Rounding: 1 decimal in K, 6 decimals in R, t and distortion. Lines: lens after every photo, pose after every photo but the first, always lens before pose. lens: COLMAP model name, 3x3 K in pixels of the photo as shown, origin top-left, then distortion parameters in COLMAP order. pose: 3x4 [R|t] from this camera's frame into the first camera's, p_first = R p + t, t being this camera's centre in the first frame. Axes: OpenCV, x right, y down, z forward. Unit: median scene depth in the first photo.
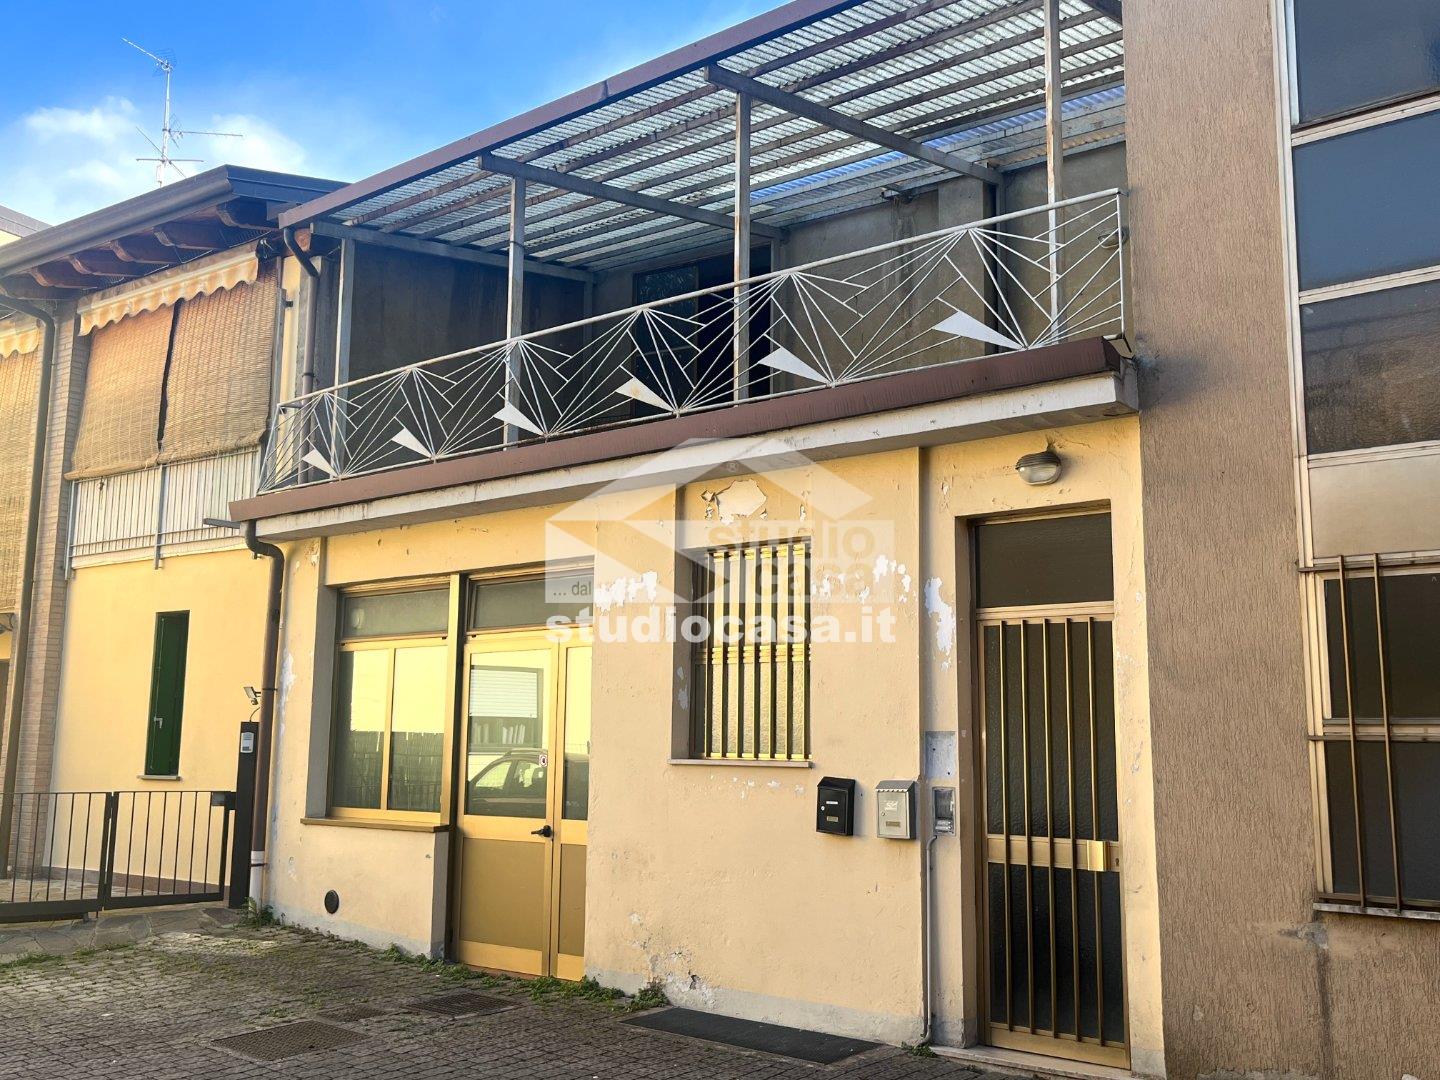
lens RADIAL K [[1337.7, 0, 720.0], [0, 1337.7, 540.0], [0, 0, 1]] dist [0.015407, -0.004861]
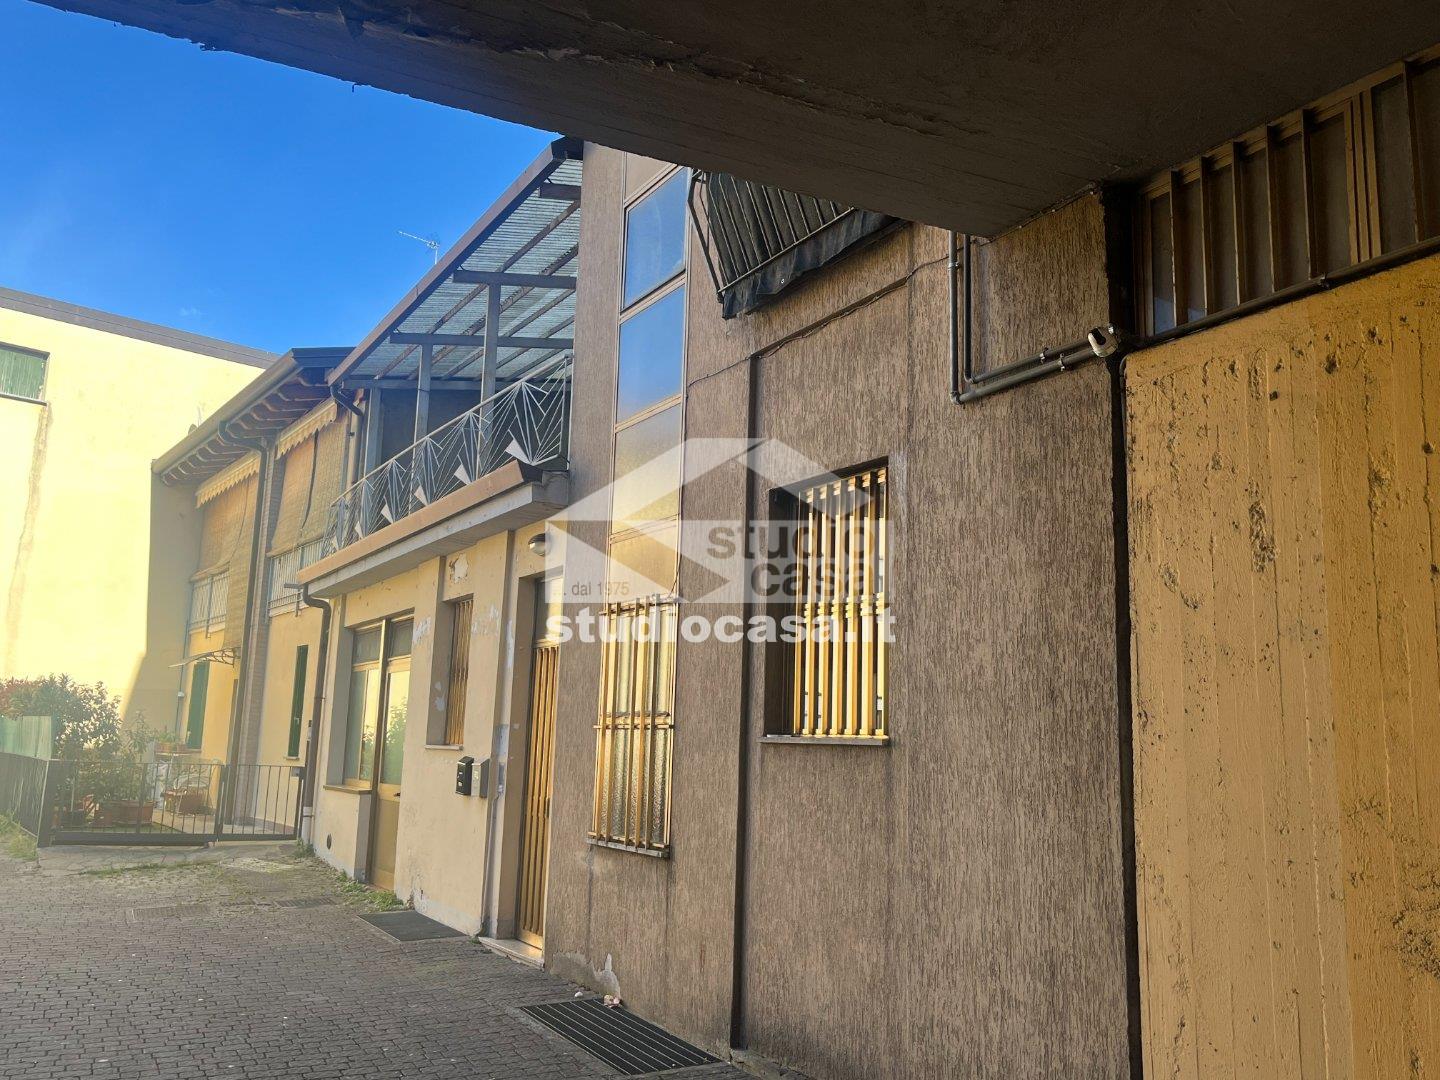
lens RADIAL K [[1218.1, 0, 720.0], [0, 1218.1, 540.0], [0, 0, 1]] dist [0.003317, 0.002957]
pose [[0.936325, -0.046075, -0.348098, 0.593714], [0.038817, 0.998860, -0.027800, -0.009400], [0.348982, 0.012518, 0.937046, -0.118938]]
